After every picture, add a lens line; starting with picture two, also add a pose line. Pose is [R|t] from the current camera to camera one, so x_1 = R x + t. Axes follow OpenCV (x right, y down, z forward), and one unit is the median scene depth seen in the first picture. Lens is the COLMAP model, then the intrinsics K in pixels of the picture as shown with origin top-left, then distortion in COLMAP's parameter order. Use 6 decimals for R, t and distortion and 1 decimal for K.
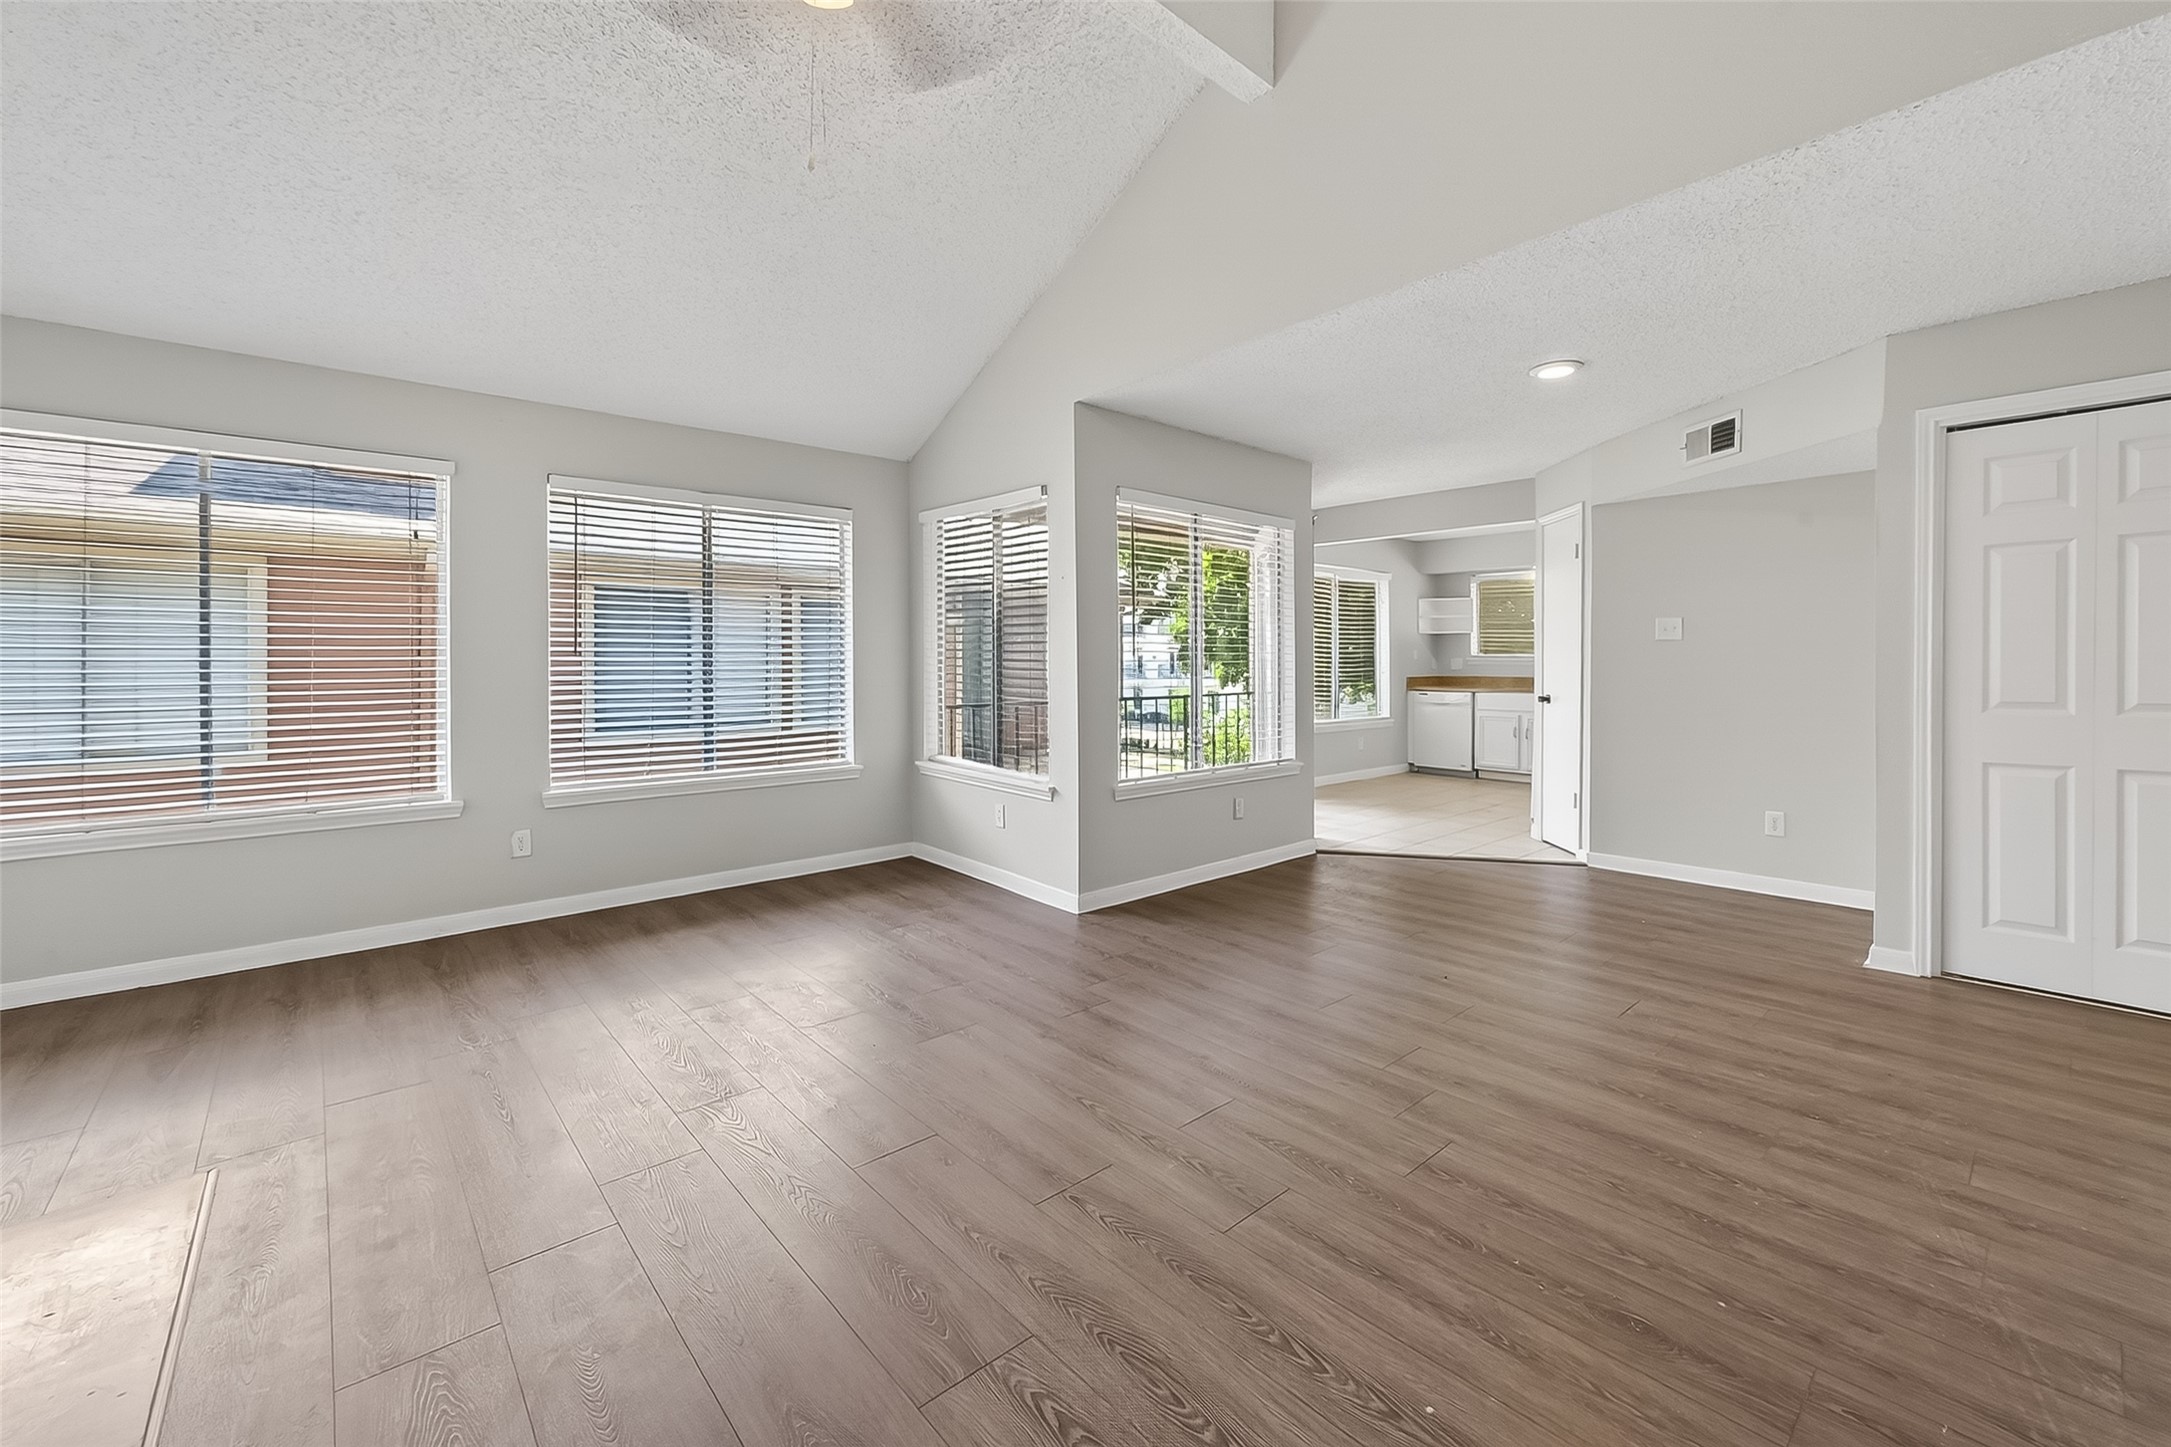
lens RADIAL K [[873.8, 0, 1096.7], [0, 873.8, 664.4], [0, 0, 1]] dist [0.006636, -0.000860]
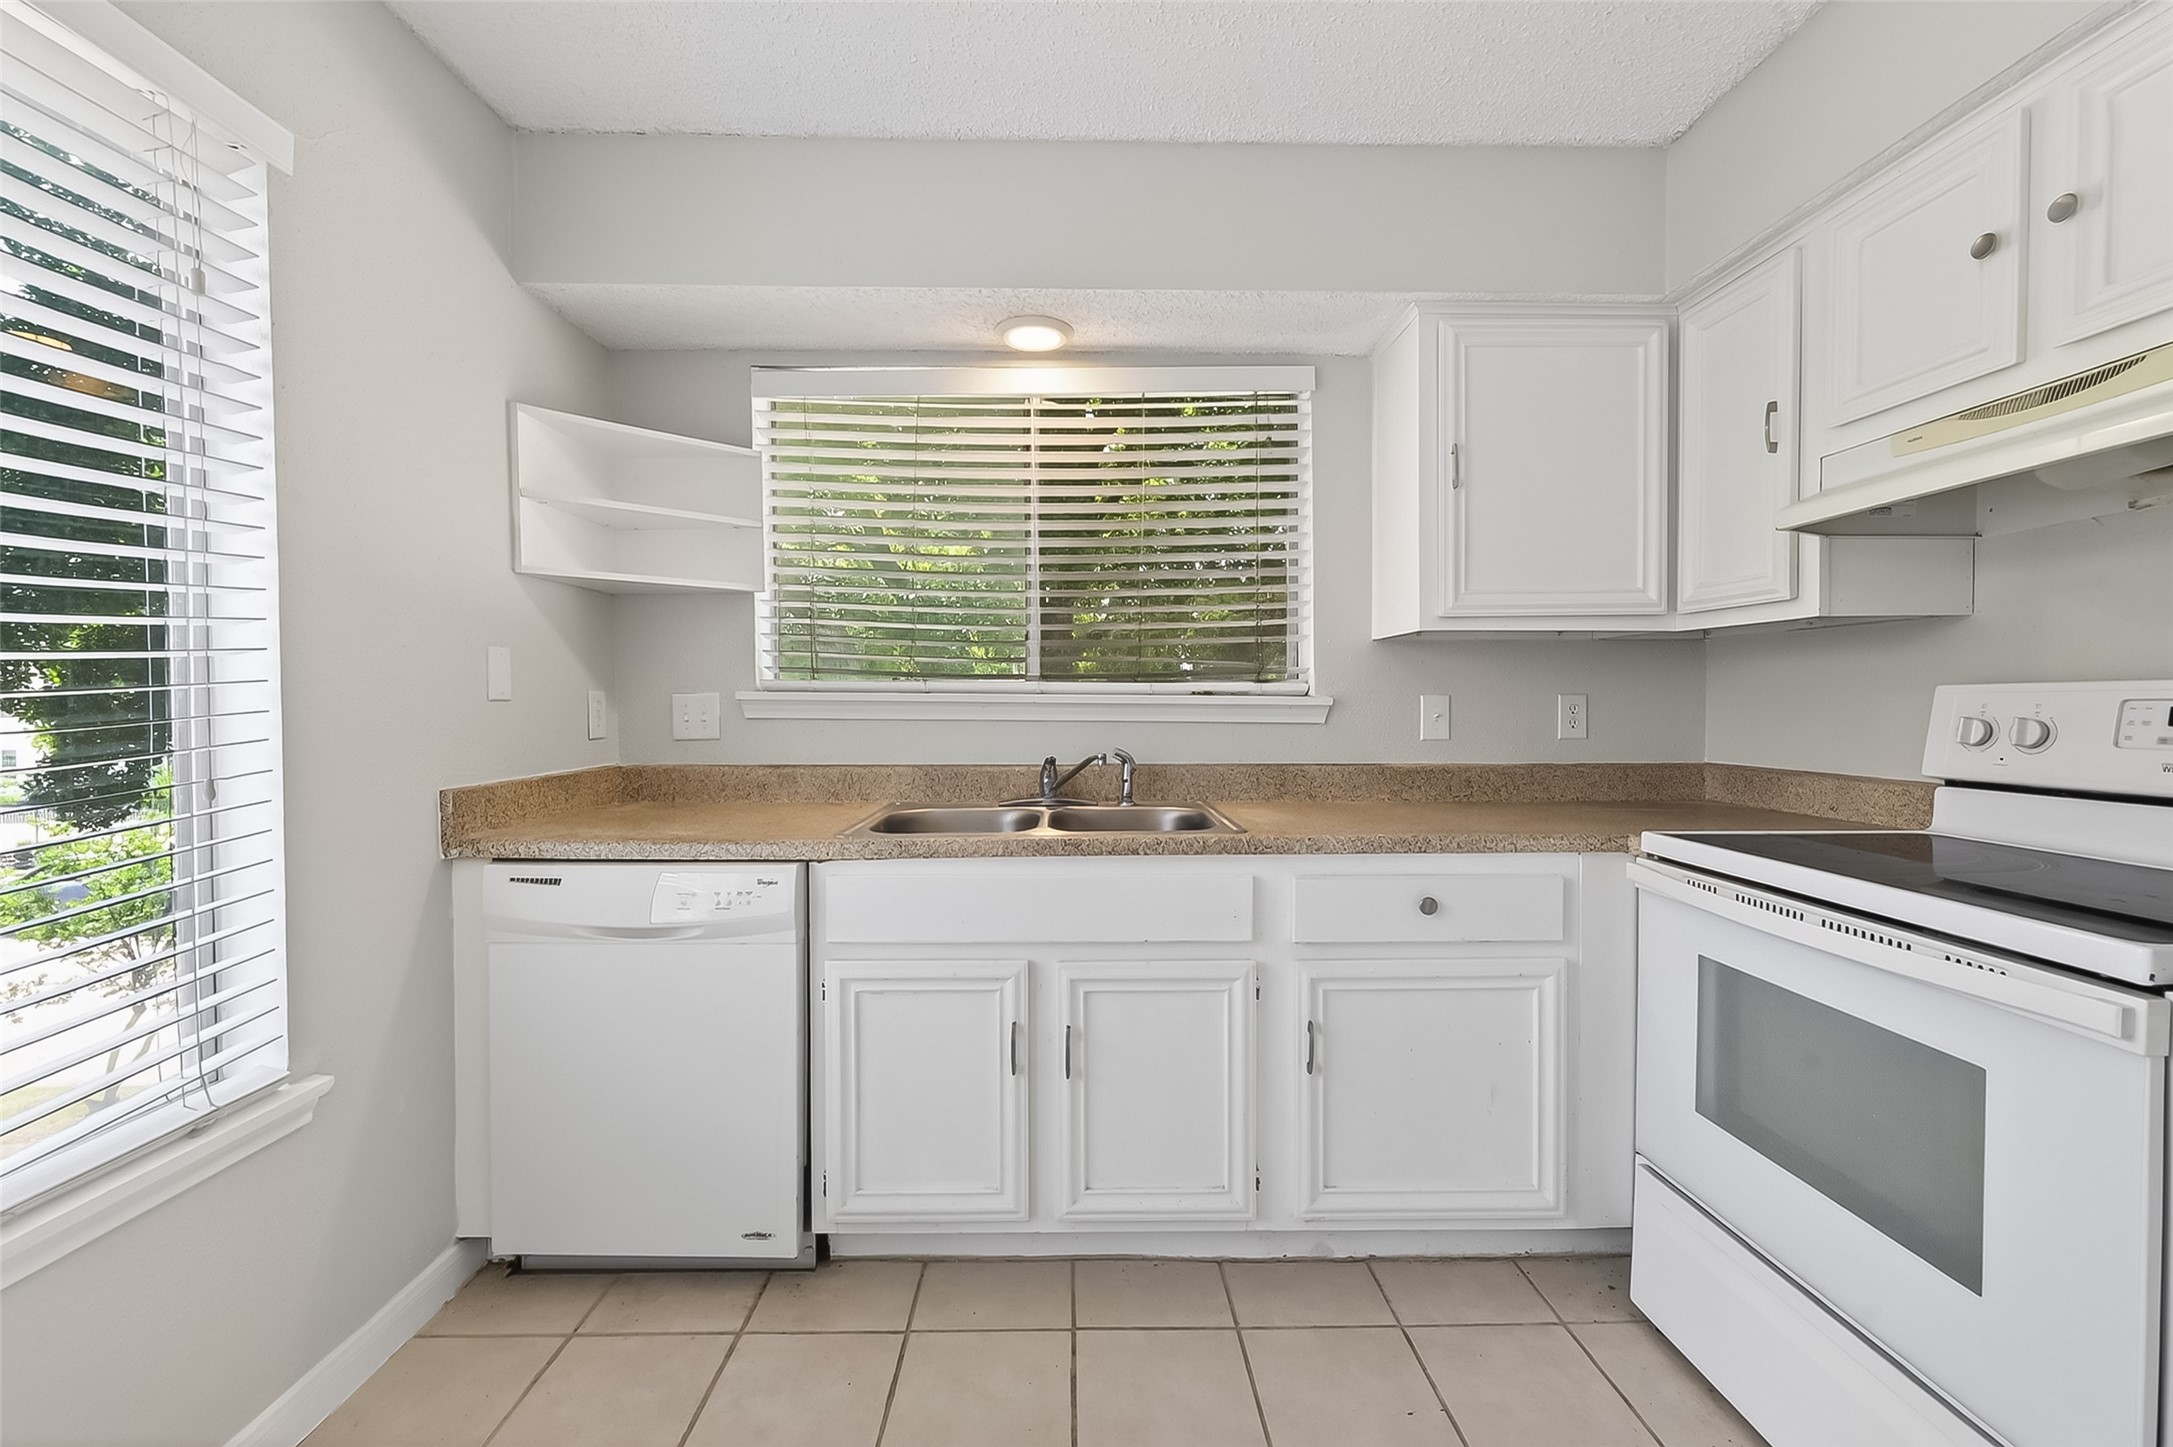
lens RADIAL K [[874.6, 0, 1067.4], [0, 874.6, 716.9], [0, 0, 1]] dist [0.006636, -0.000860]
pose [[0.663809, -0.013255, 0.747785, 0.313410], [0.008689, 0.999912, 0.010011, -0.001852], [-0.747852, -0.000148, 0.663866, 0.802272]]
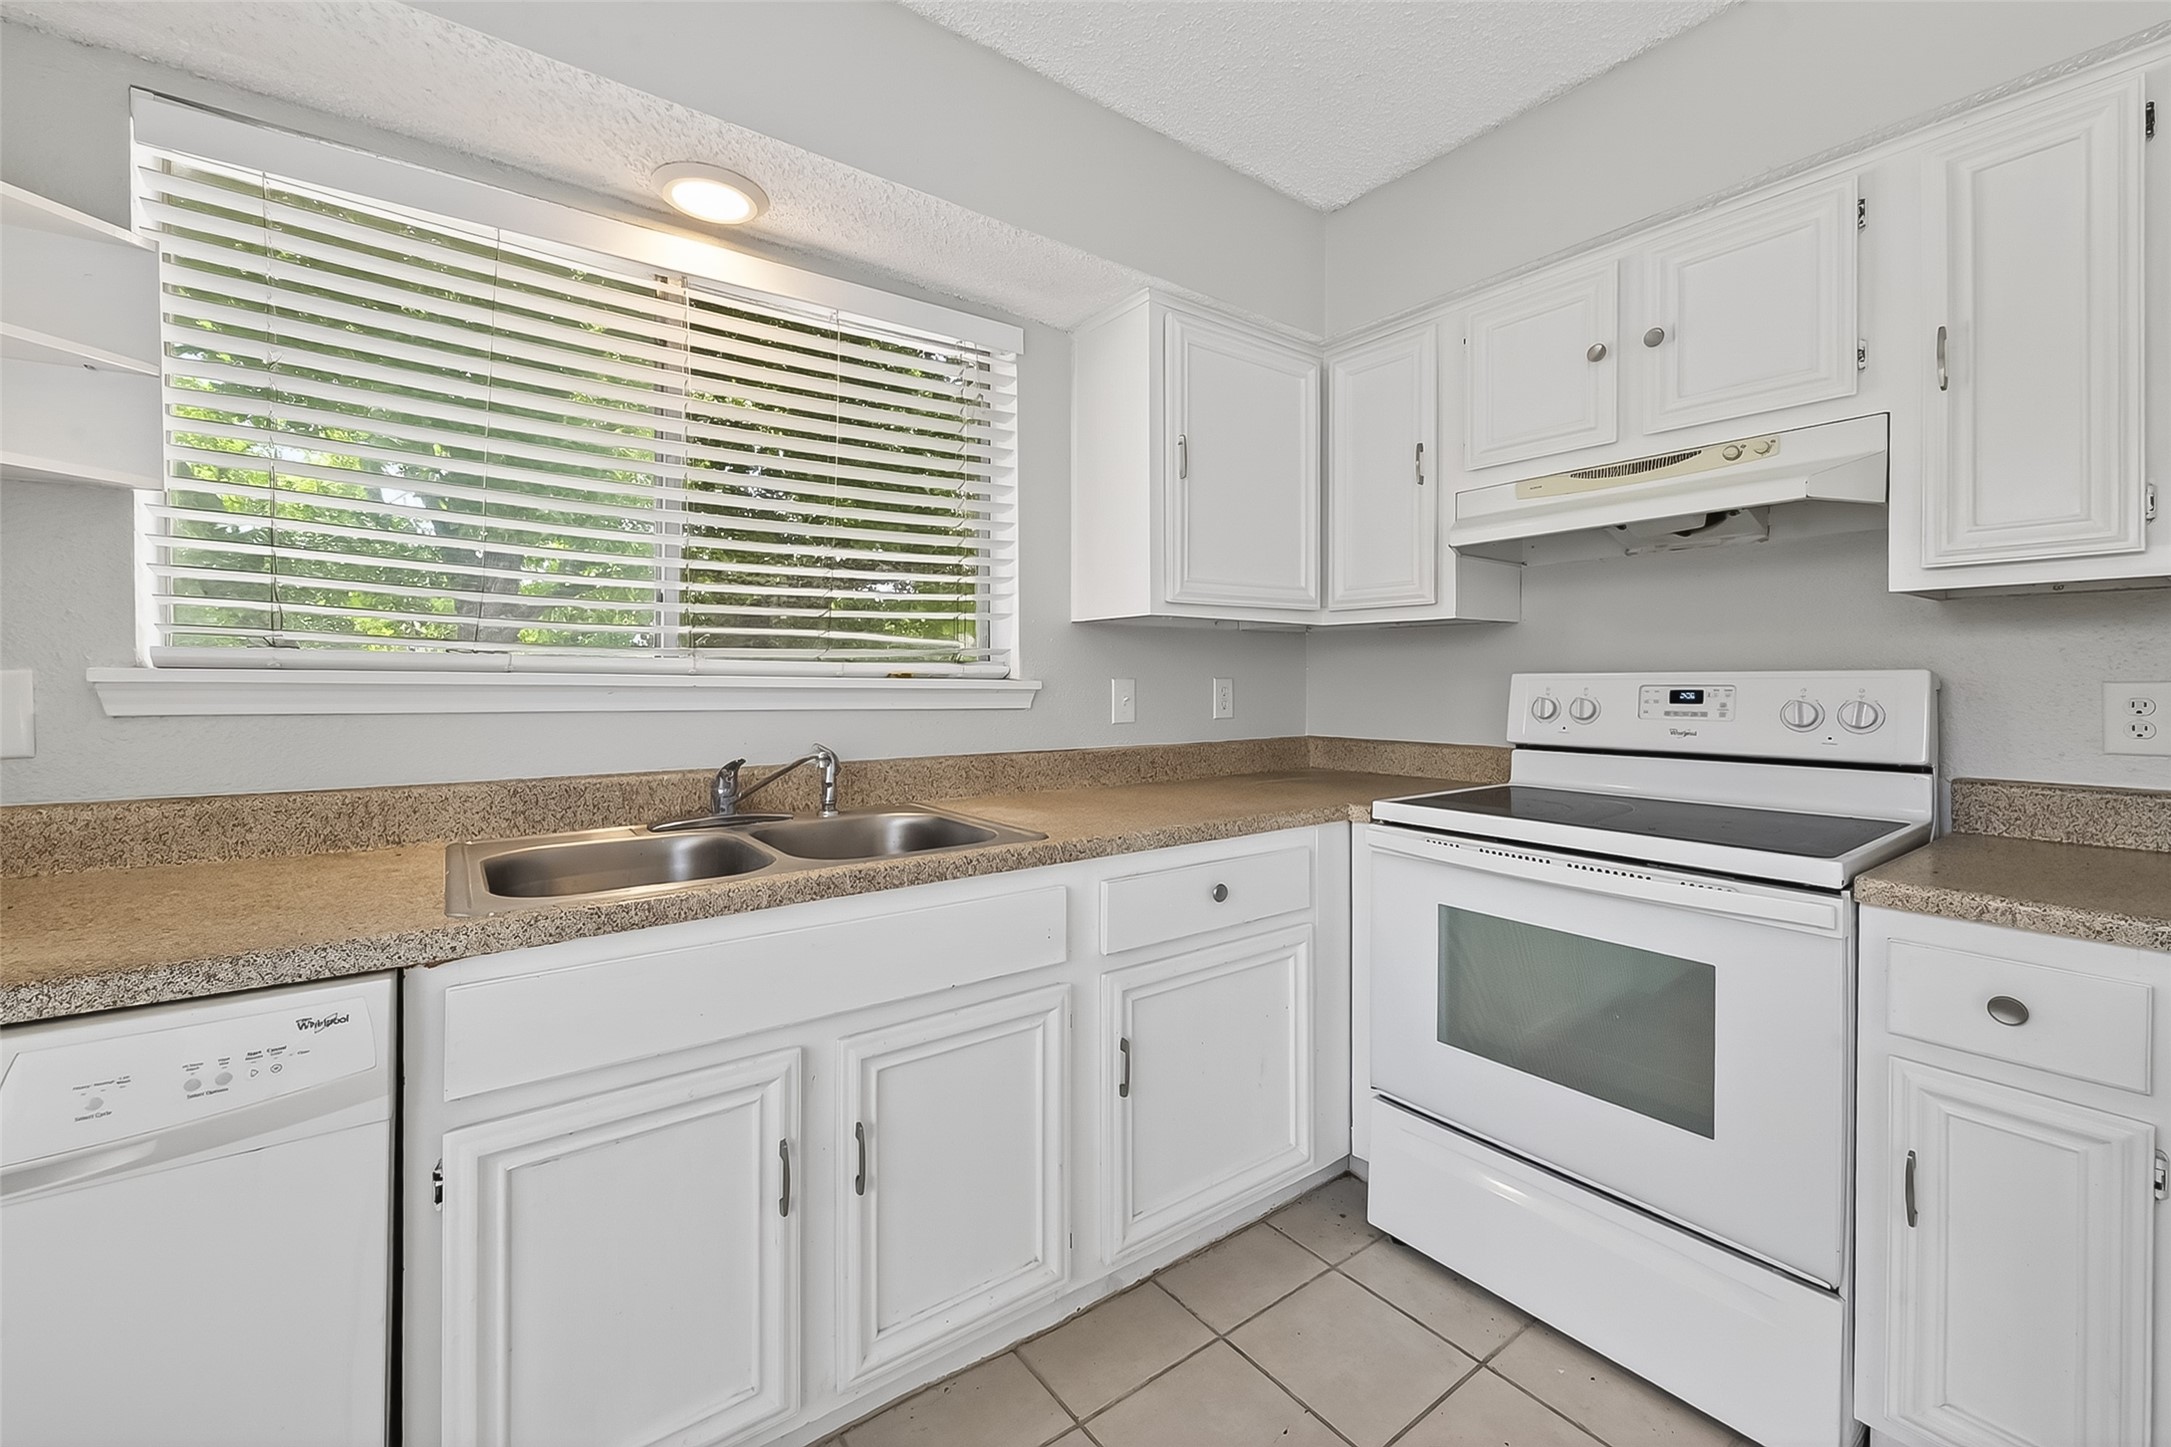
lens RADIAL K [[873.8, 0, 1086.5], [0, 873.8, 679.2], [0, 0, 1]] dist [0.006636, -0.000860]
pose [[0.091413, 0.002359, 0.995810, 0.316770], [0.009786, 0.999947, -0.003267, -0.003819], [-0.995765, 0.010043, 0.091385, 0.877446]]
